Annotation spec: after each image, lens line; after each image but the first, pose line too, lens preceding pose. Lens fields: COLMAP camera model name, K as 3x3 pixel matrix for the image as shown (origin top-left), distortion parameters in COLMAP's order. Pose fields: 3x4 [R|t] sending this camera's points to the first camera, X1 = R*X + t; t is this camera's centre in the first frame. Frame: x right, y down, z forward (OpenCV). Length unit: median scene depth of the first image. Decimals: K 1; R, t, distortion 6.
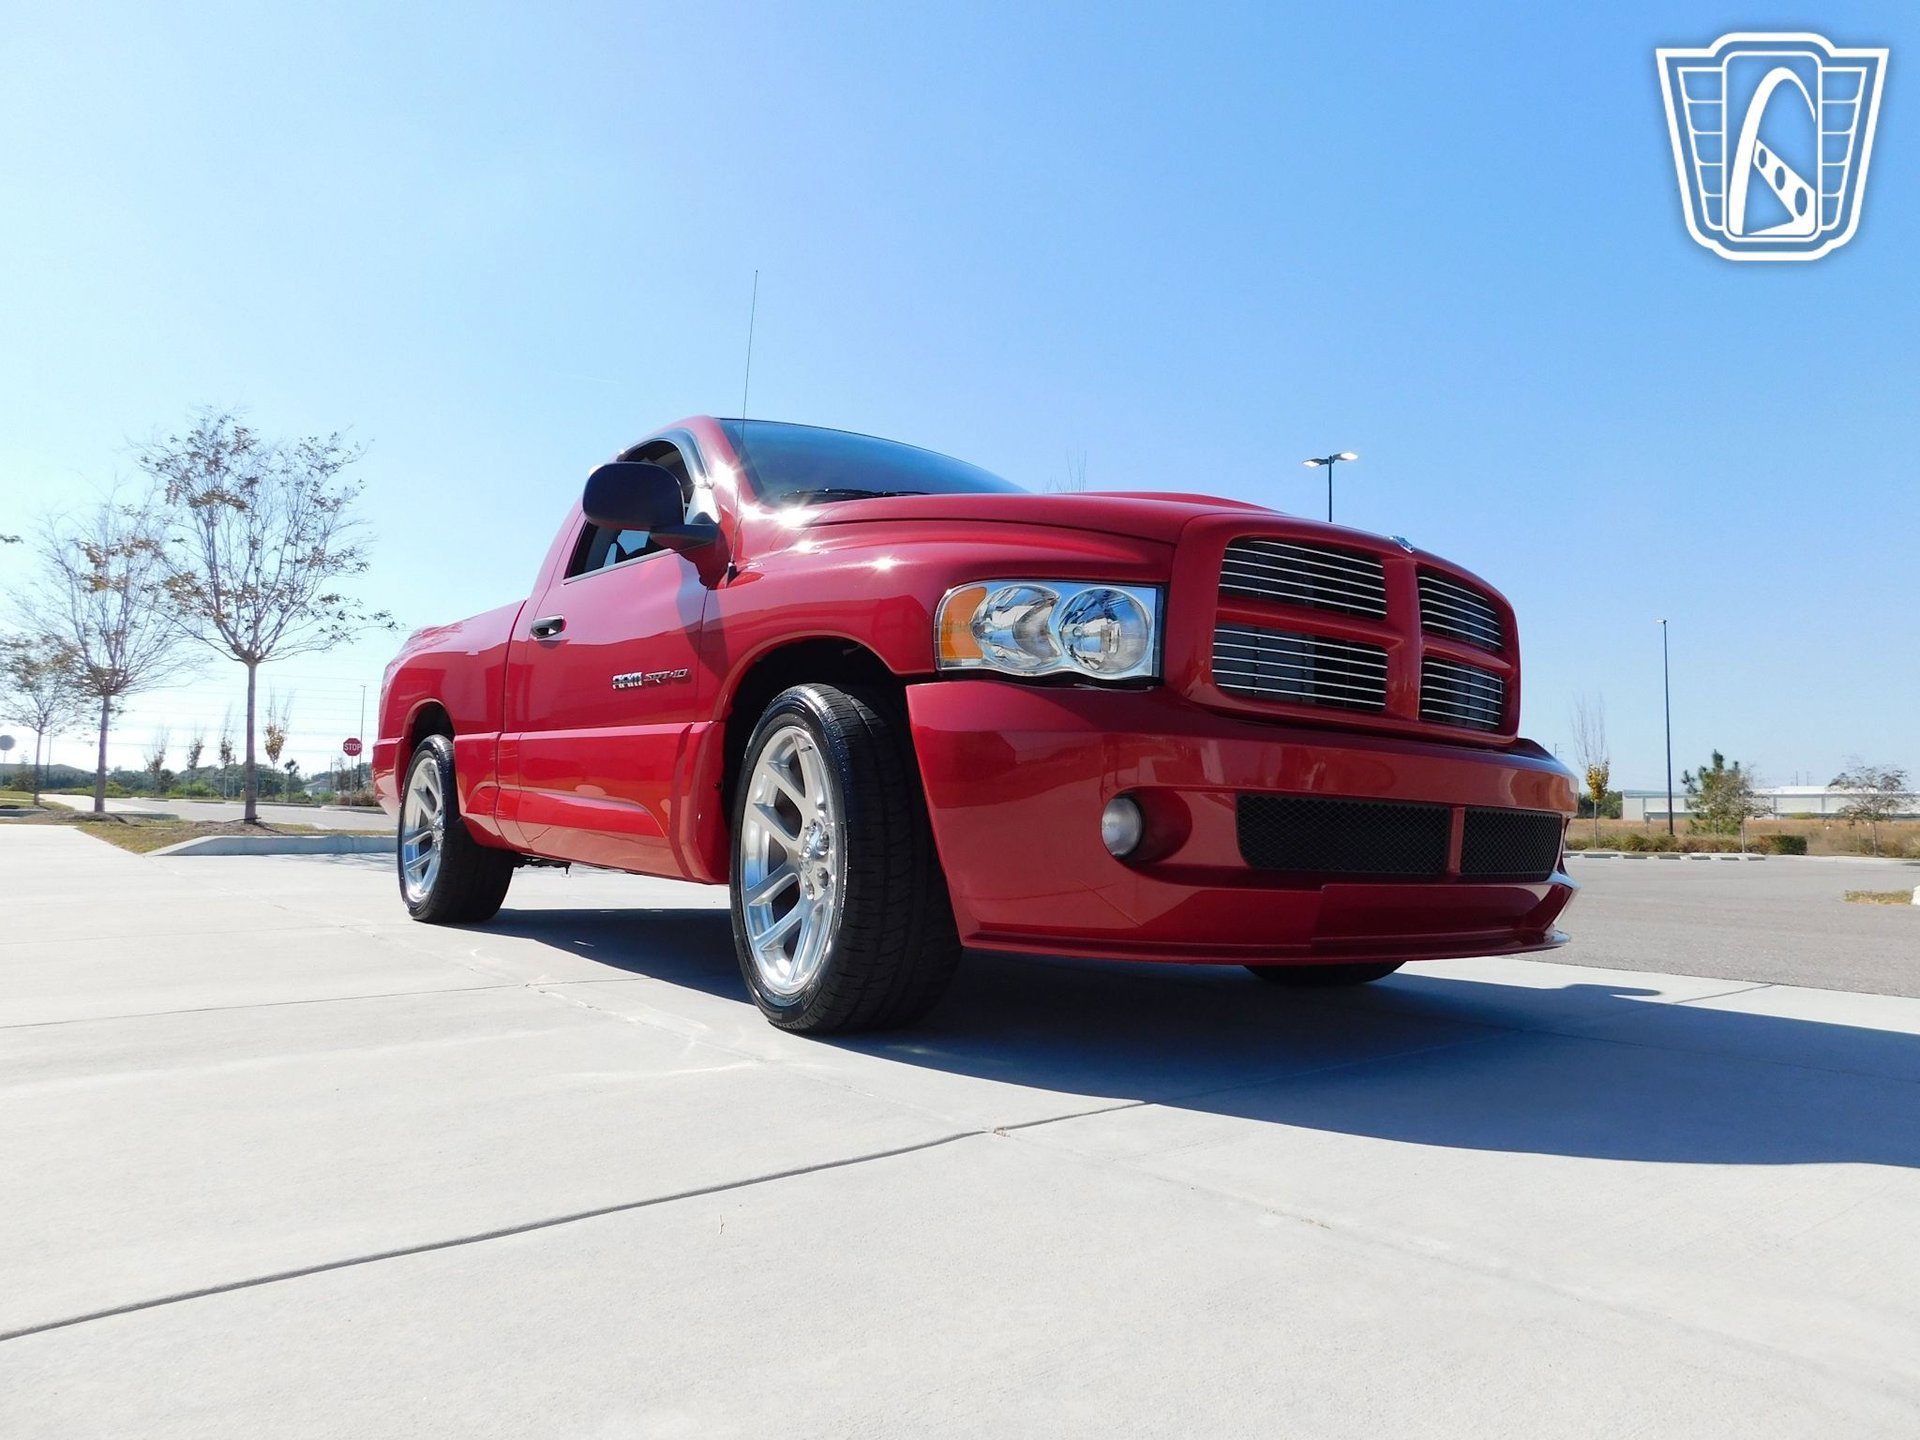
lens RADIAL K [[1260.2, 0, 966.2], [0, 1260.2, 704.6], [0, 0, 1]] dist [-0.073890, 0.055552]
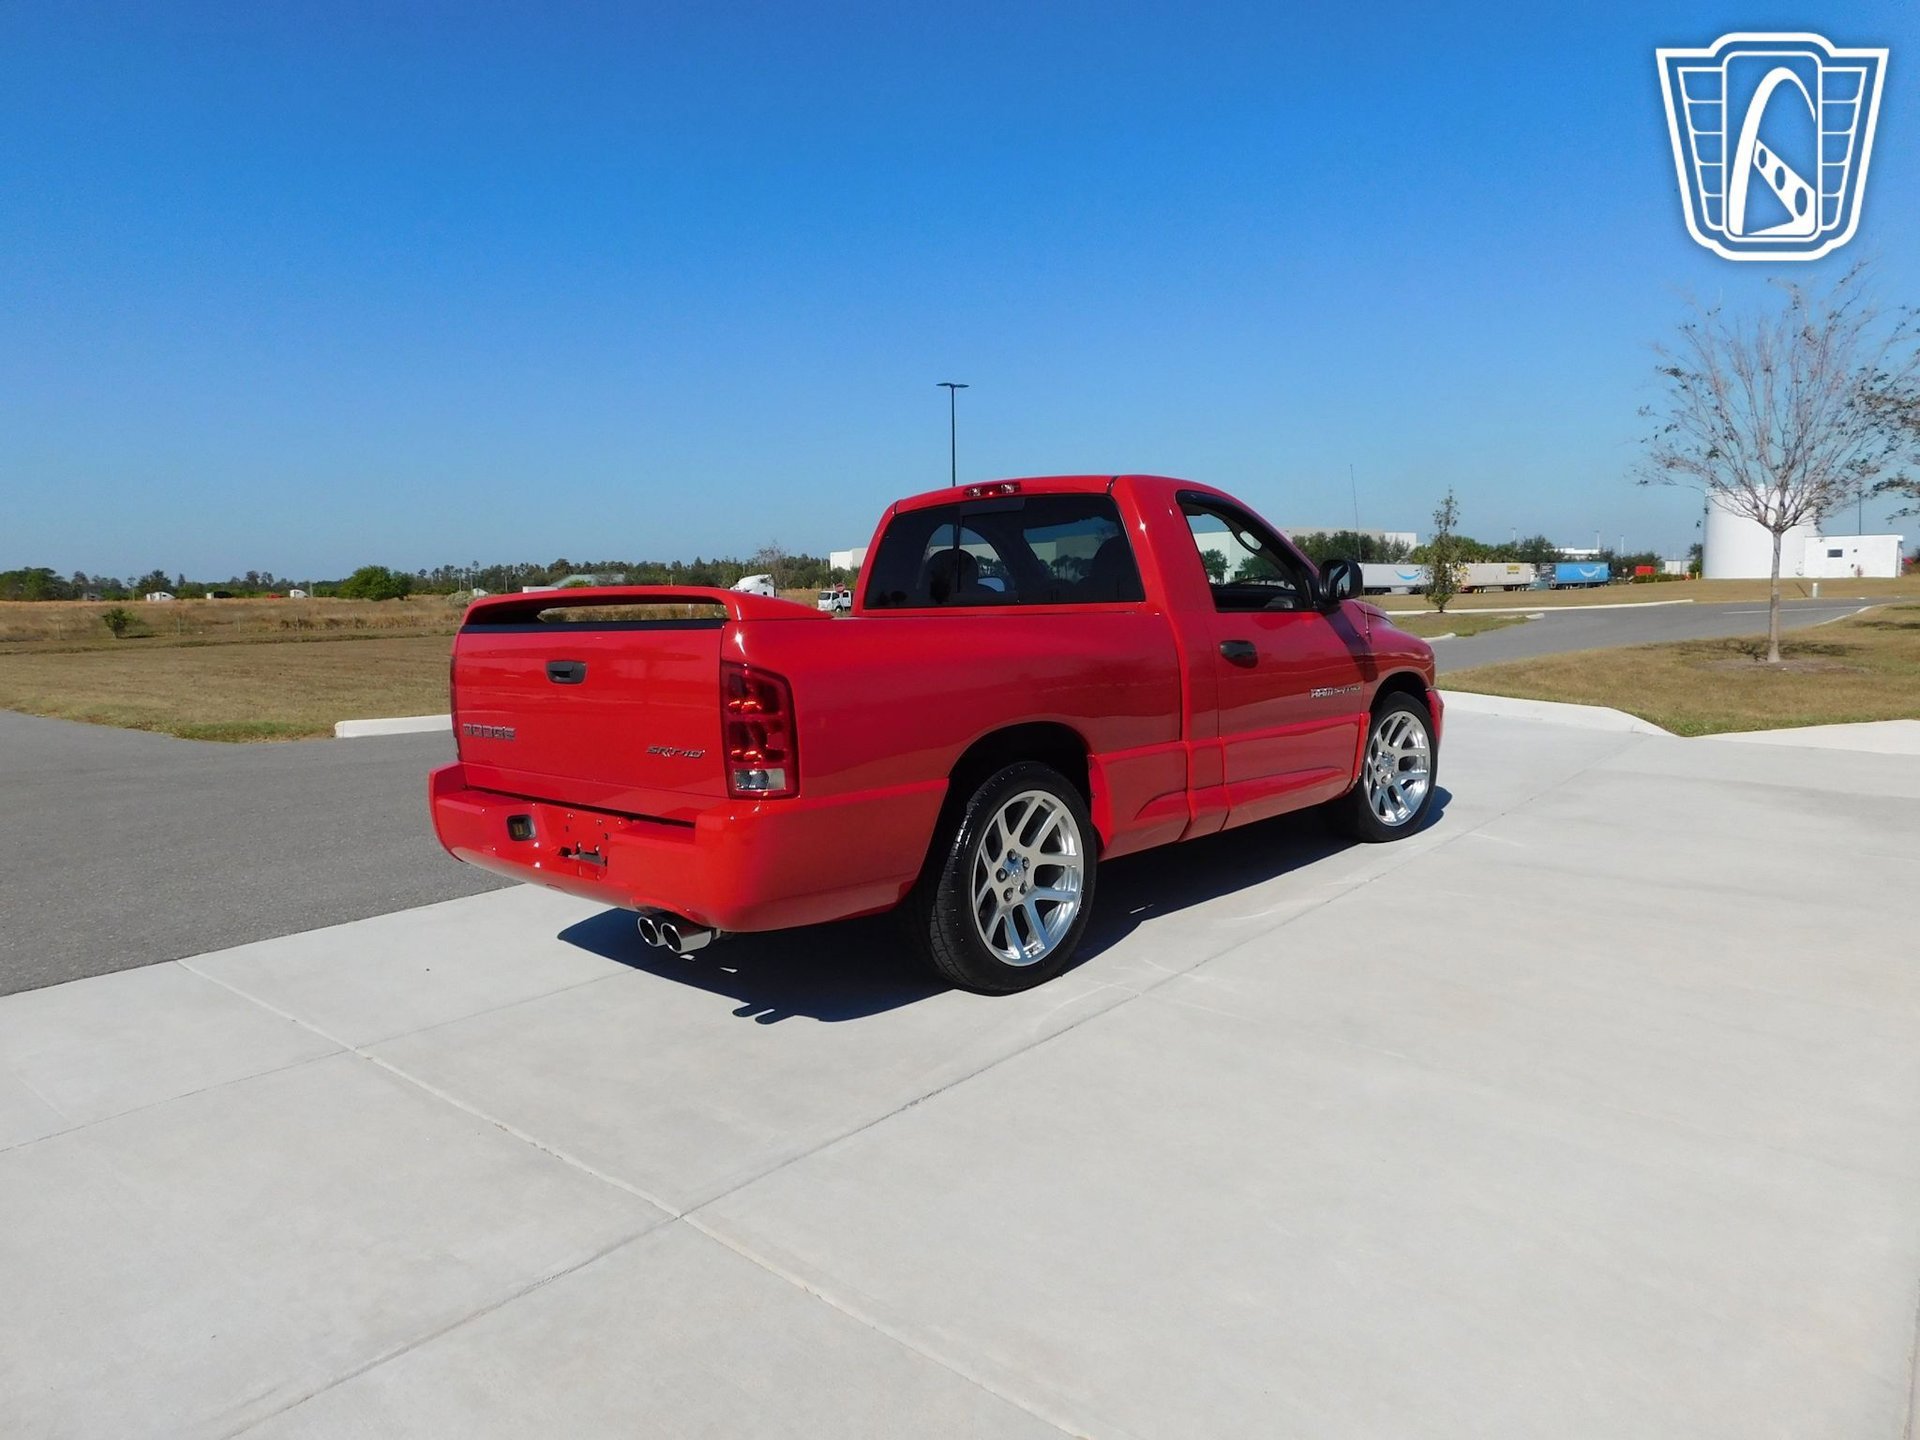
lens RADIAL K [[1260.2, 0, 963.9], [0, 1260.2, 698.6], [0, 0, 1]] dist [-0.073890, 0.055552]
pose [[-0.173474, -0.101280, 0.979617, -0.504078], [-0.074099, 0.993221, 0.089565, -0.034746], [-0.982047, -0.057052, -0.179803, 0.495098]]
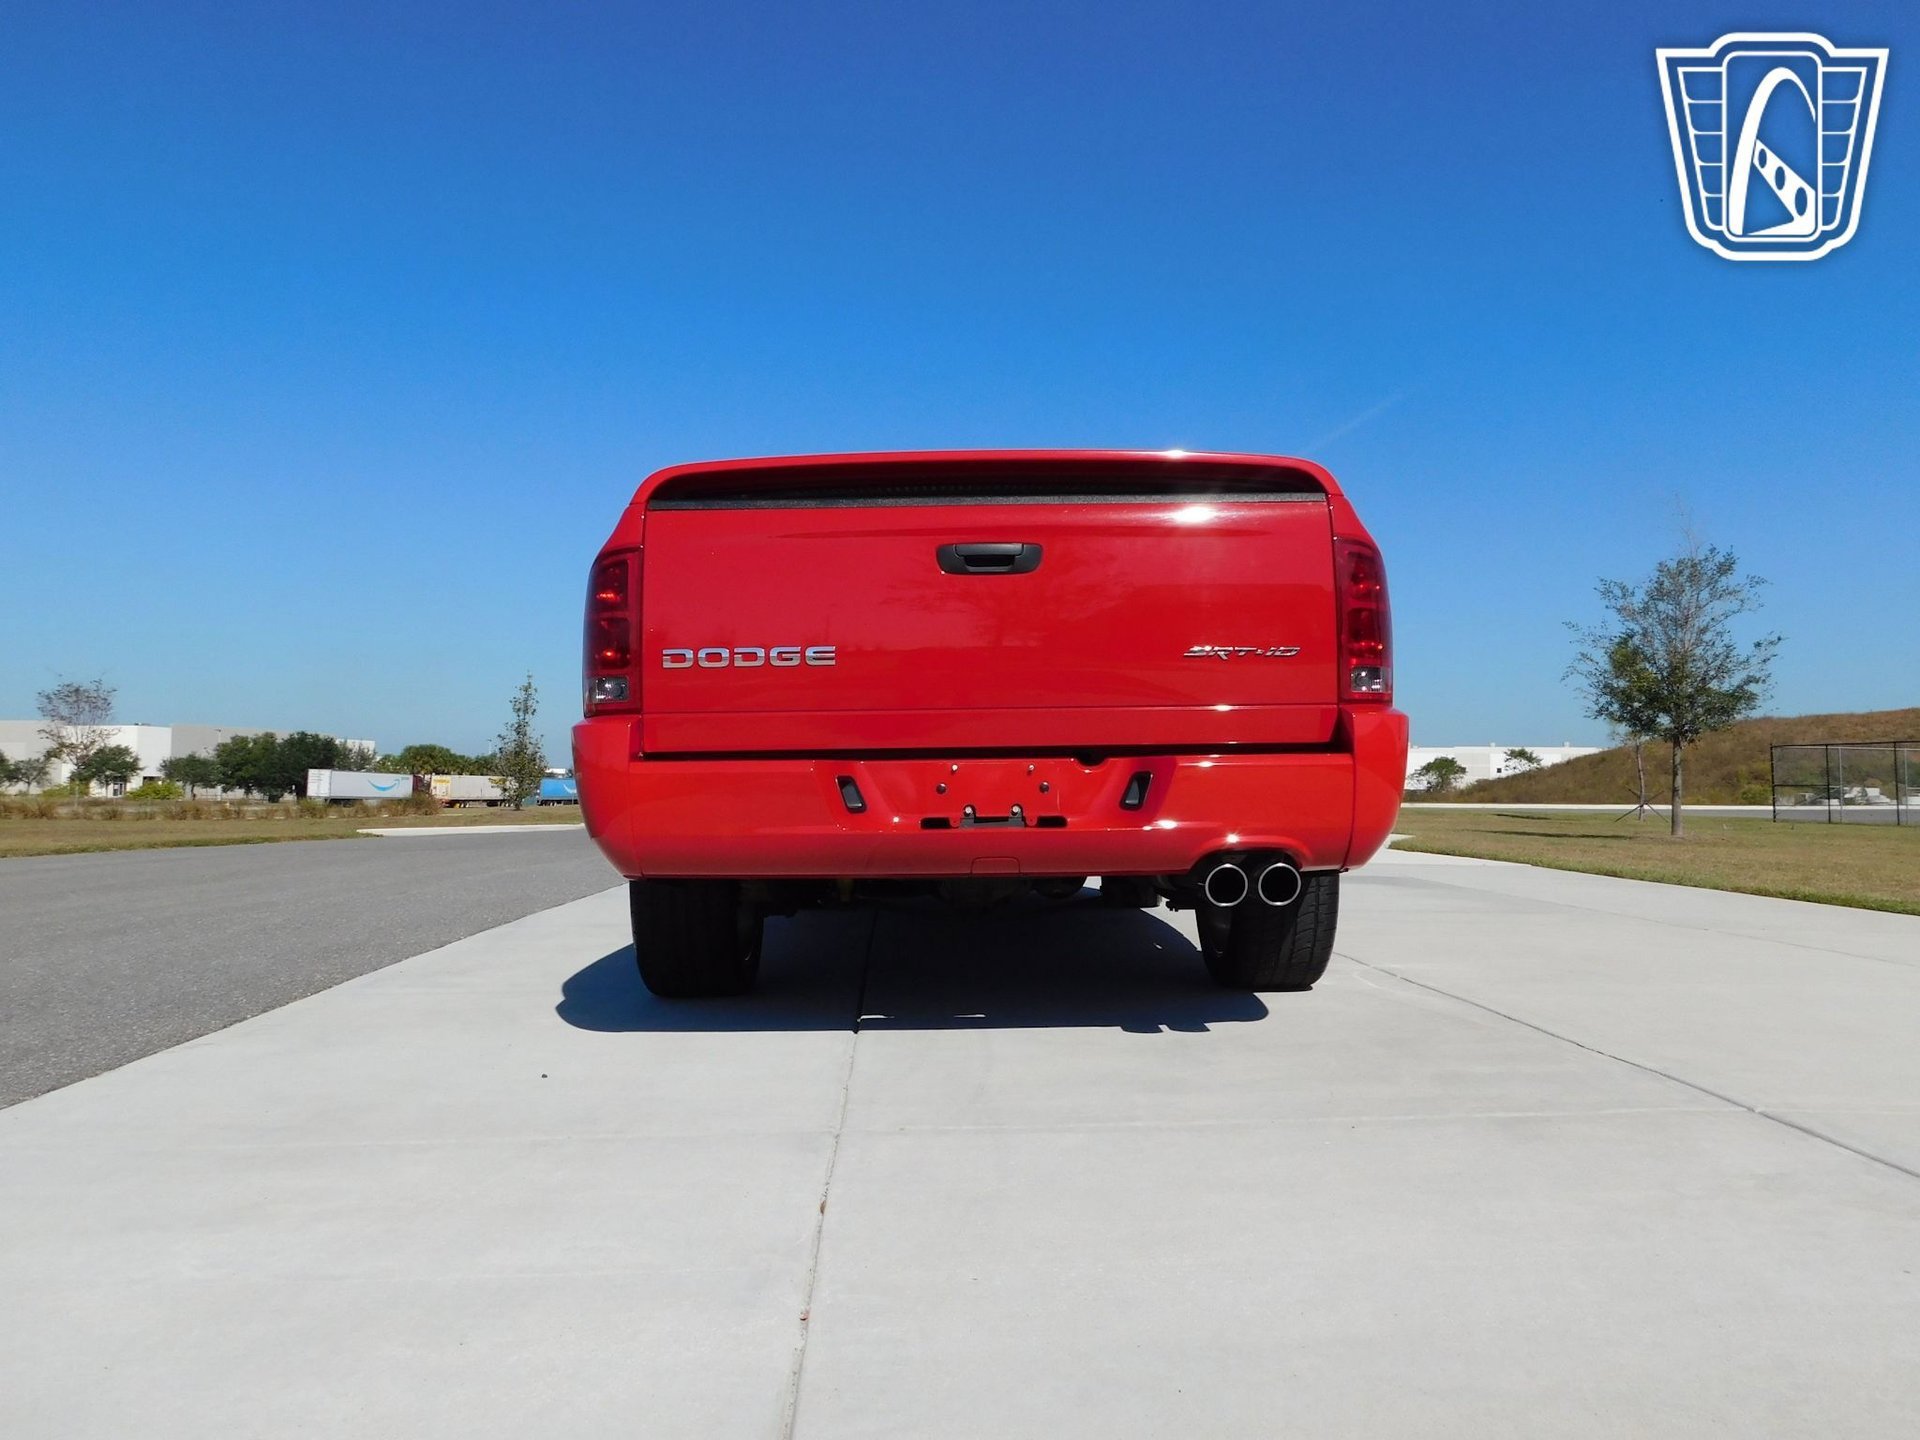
lens RADIAL K [[1419.9, 0, 962.8], [0, 1419.9, 707.2], [0, 0, 1]] dist [-0.020322, 0.025148]
pose [[-0.796717, 0.016578, 0.604125, -0.320517], [-0.076202, 0.988890, -0.127630, 0.054727], [-0.599529, -0.147721, -0.786602, 0.737155]]
